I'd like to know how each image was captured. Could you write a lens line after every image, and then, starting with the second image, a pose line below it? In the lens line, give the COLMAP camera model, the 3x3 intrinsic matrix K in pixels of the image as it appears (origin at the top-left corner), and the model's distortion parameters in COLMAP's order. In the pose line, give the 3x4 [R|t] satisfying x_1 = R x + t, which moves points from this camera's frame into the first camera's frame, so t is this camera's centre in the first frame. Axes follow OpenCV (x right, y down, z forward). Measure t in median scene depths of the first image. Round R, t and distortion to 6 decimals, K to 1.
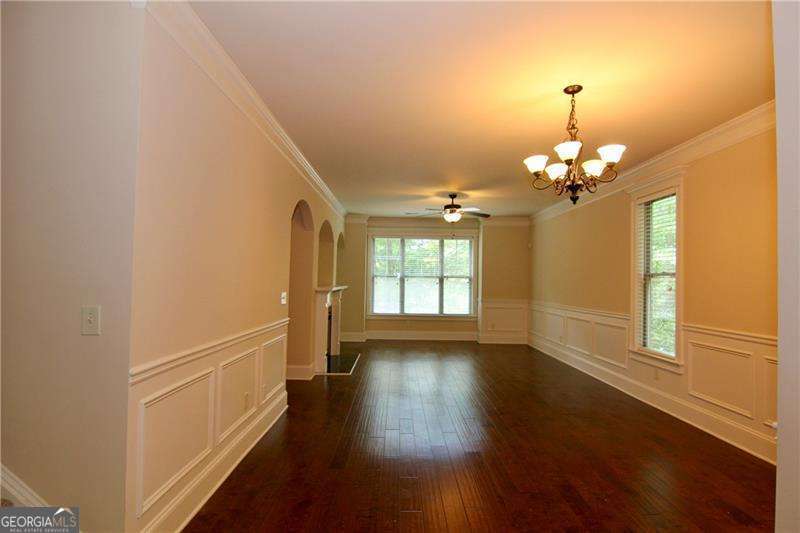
lens RADIAL K [[405.4, 0, 403.6], [0, 405.4, 269.0], [0, 0, 1]] dist [-0.019360, -0.001388]
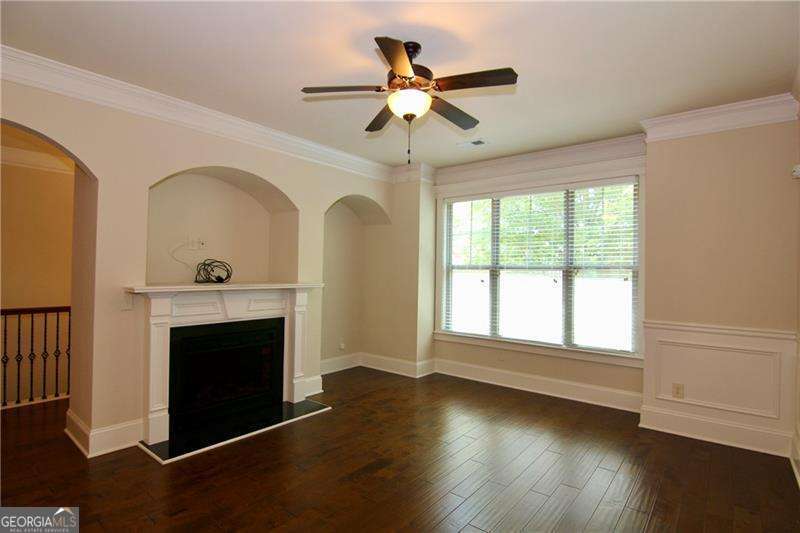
lens RADIAL K [[405.4, 0, 403.6], [0, 405.4, 269.0], [0, 0, 1]] dist [-0.019360, -0.001388]
pose [[0.767200, -0.007850, -0.641360, 0.251743], [-0.002094, 0.999889, -0.014743, 0.028927], [0.641405, 0.012653, 0.767098, 0.506928]]
